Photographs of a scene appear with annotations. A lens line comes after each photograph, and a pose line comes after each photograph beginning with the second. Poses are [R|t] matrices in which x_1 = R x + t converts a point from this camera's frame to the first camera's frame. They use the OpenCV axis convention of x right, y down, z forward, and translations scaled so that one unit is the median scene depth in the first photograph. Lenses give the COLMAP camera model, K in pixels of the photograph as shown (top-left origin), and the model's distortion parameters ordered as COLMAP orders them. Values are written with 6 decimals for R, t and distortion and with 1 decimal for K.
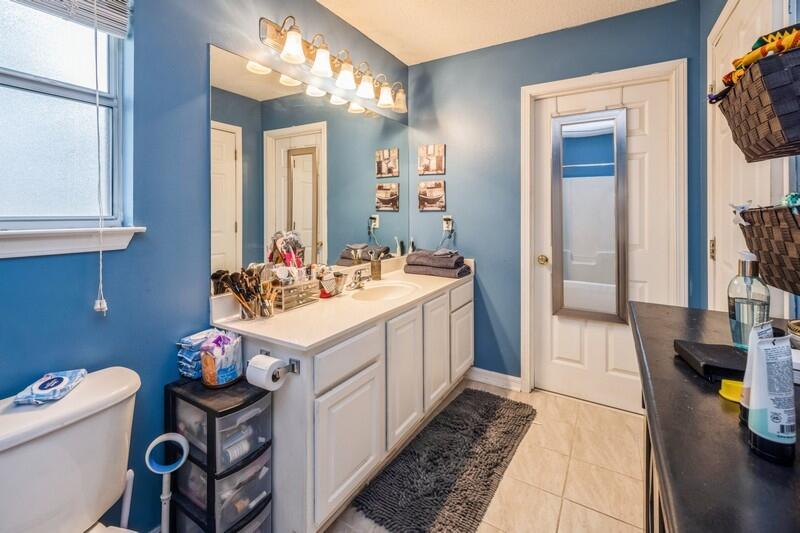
lens RADIAL K [[351.5, 0, 397.9], [0, 351.5, 212.8], [0, 0, 1]] dist [-0.001502, -0.000125]
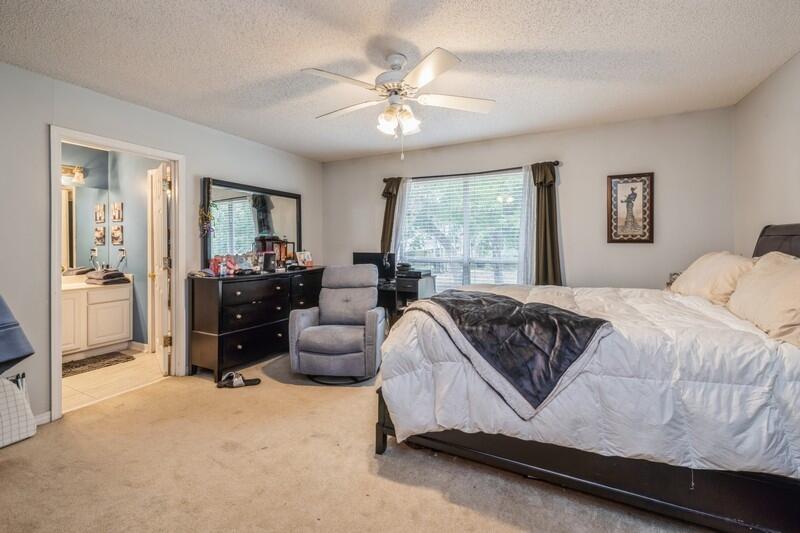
lens RADIAL K [[347.5, 0, 394.8], [0, 347.5, 241.7], [0, 0, 1]] dist [-0.000304, -0.000247]
pose [[0.996962, -0.008271, 0.077450, 1.230331], [0.009166, 0.999895, -0.011198, 0.010555], [-0.077349, 0.011874, 0.996933, -0.654354]]
